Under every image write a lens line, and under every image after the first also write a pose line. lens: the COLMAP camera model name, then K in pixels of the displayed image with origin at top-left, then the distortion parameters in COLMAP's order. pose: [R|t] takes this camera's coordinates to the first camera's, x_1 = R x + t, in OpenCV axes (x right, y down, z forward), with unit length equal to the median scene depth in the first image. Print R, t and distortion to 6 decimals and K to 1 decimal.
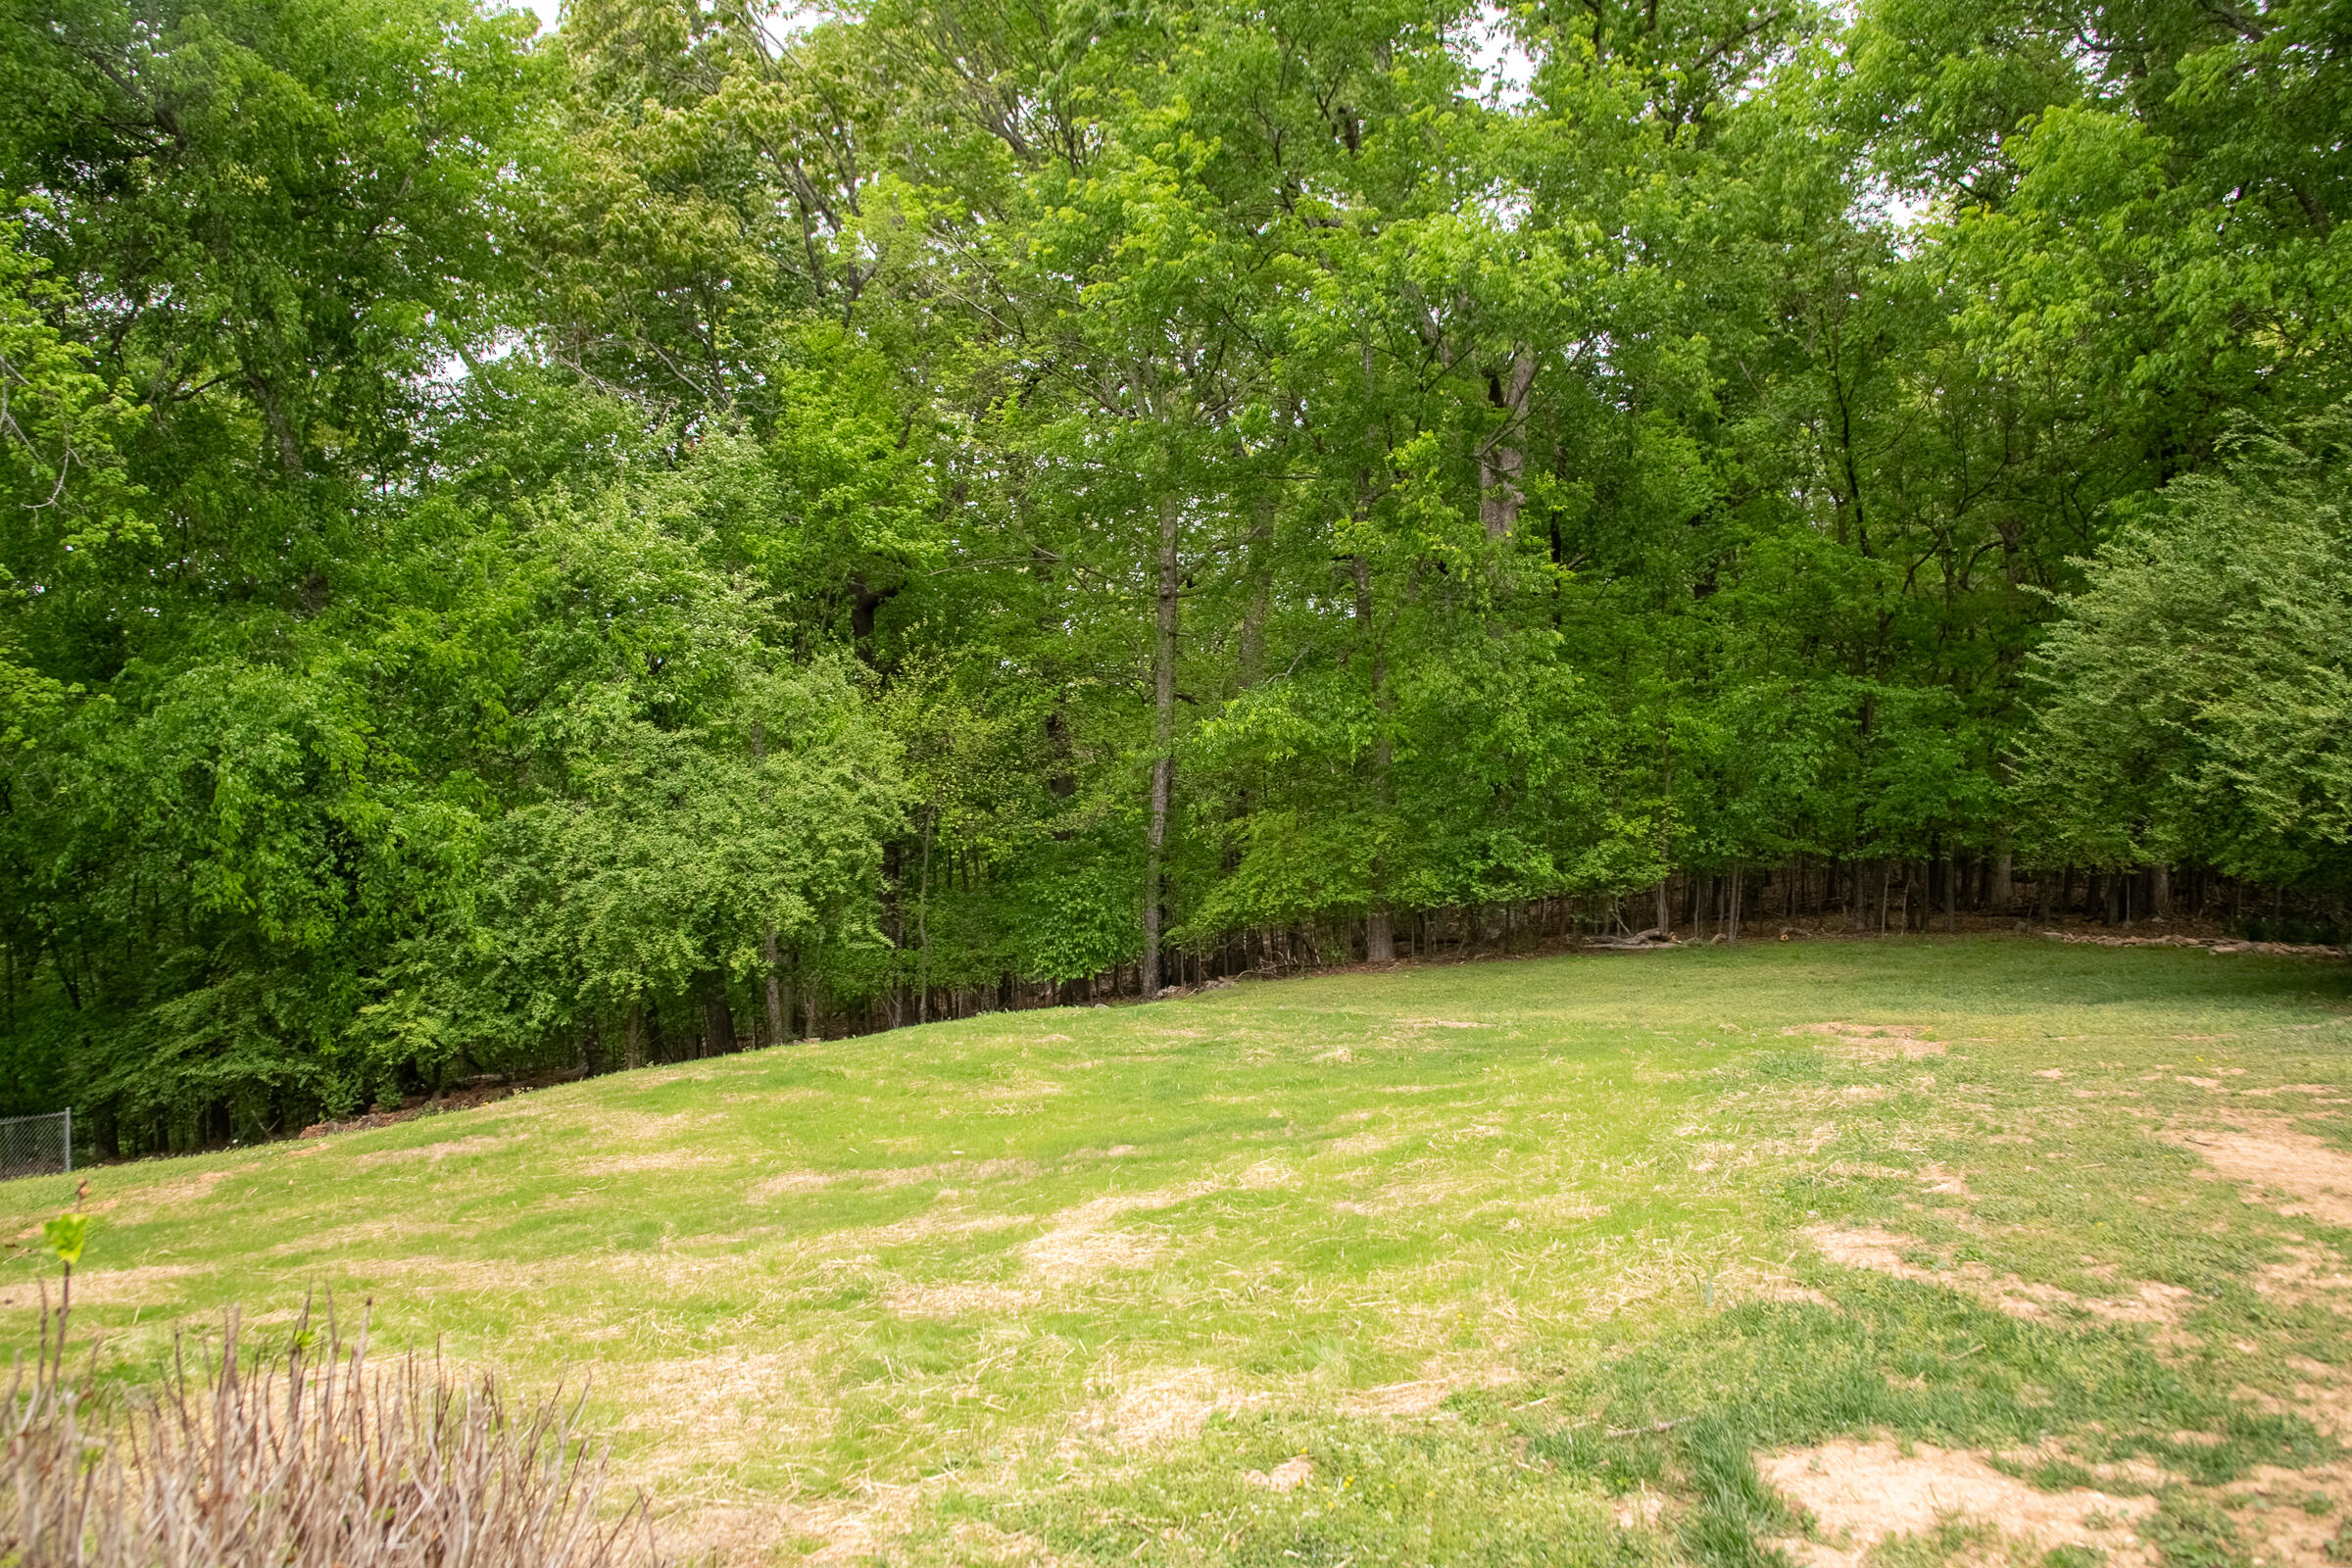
lens RADIAL K [[1699.0, 0, 1176.0], [0, 1699.0, 784.0], [0, 0, 1]] dist [-0.042761, 0.002359]
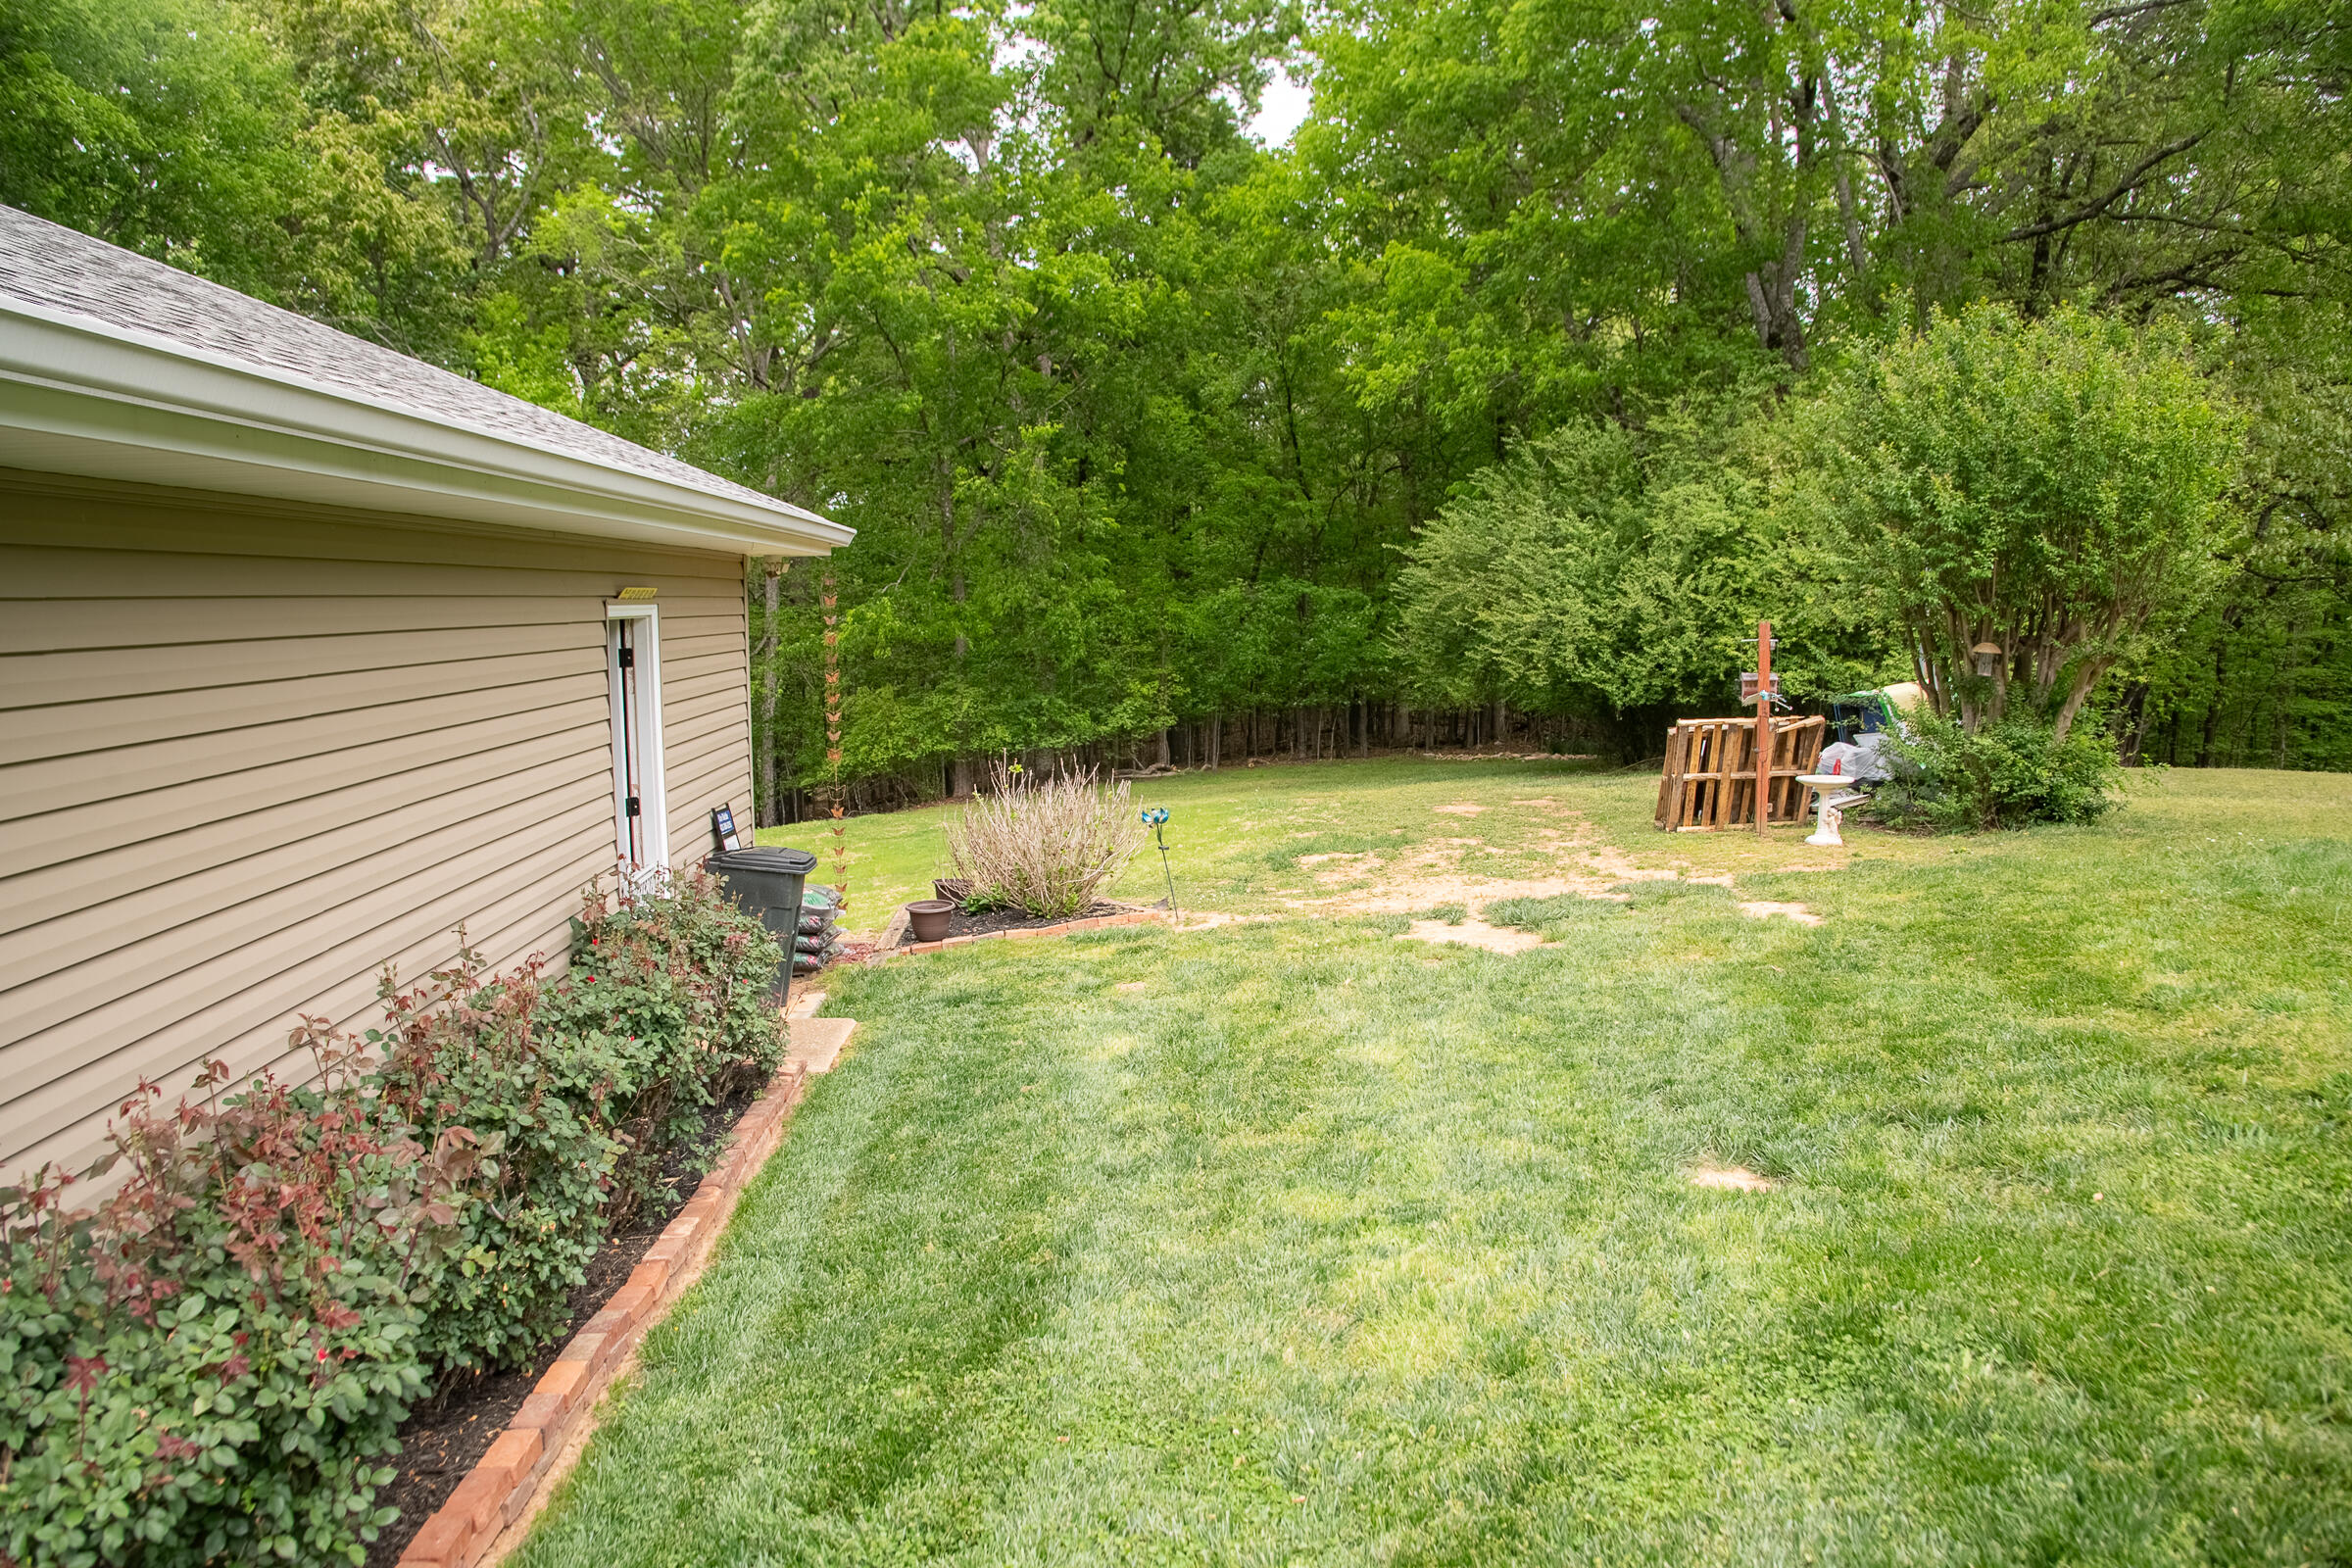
lens RADIAL K [[1699.0, 0, 1176.0], [0, 1699.0, 784.0], [0, 0, 1]] dist [-0.042761, 0.002359]
pose [[0.951303, -0.049693, 0.304225, -0.131300], [0.025658, 0.996261, 0.082498, -0.011013], [-0.307187, -0.070675, 0.949021, -0.324275]]
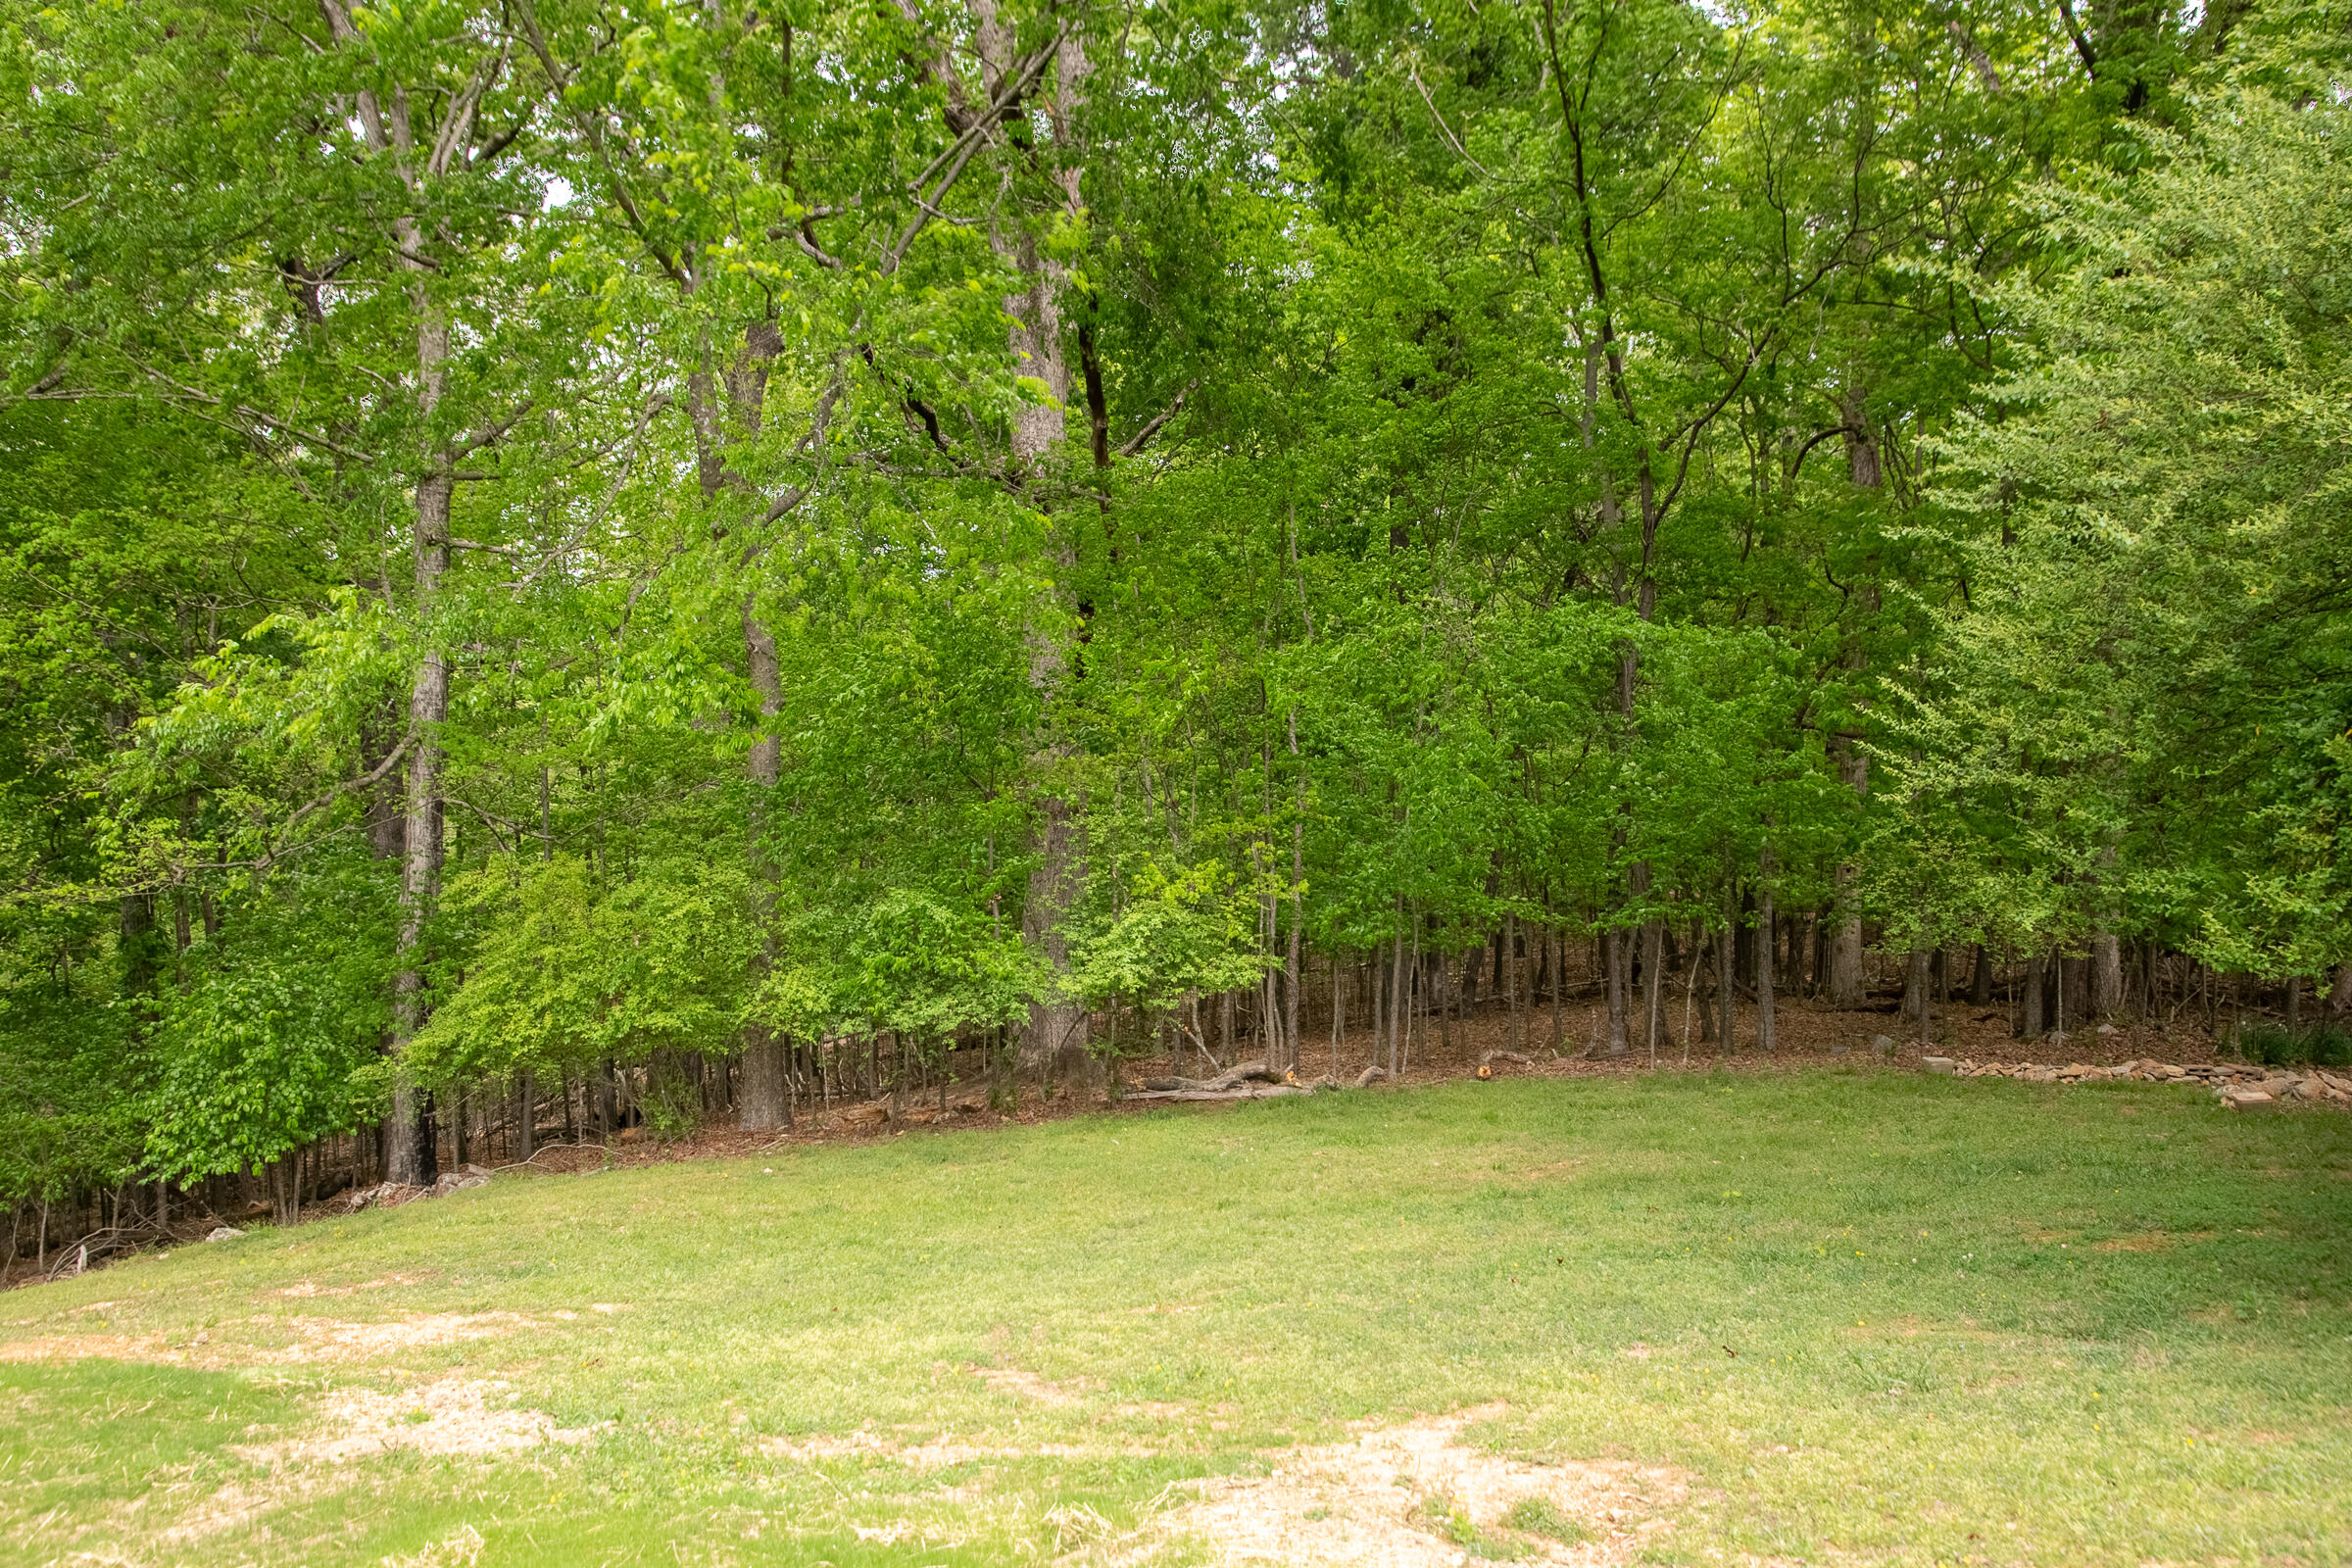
lens RADIAL K [[2342.5, 0, 1176.0], [0, 2342.5, 784.0], [0, 0, 1]] dist [0.112535, 0.000964]
pose [[0.983401, -0.001562, 0.181438, 0.126387], [0.003586, 0.999935, -0.010827, 0.002997], [-0.181410, 0.011298, 0.983343, 0.264073]]
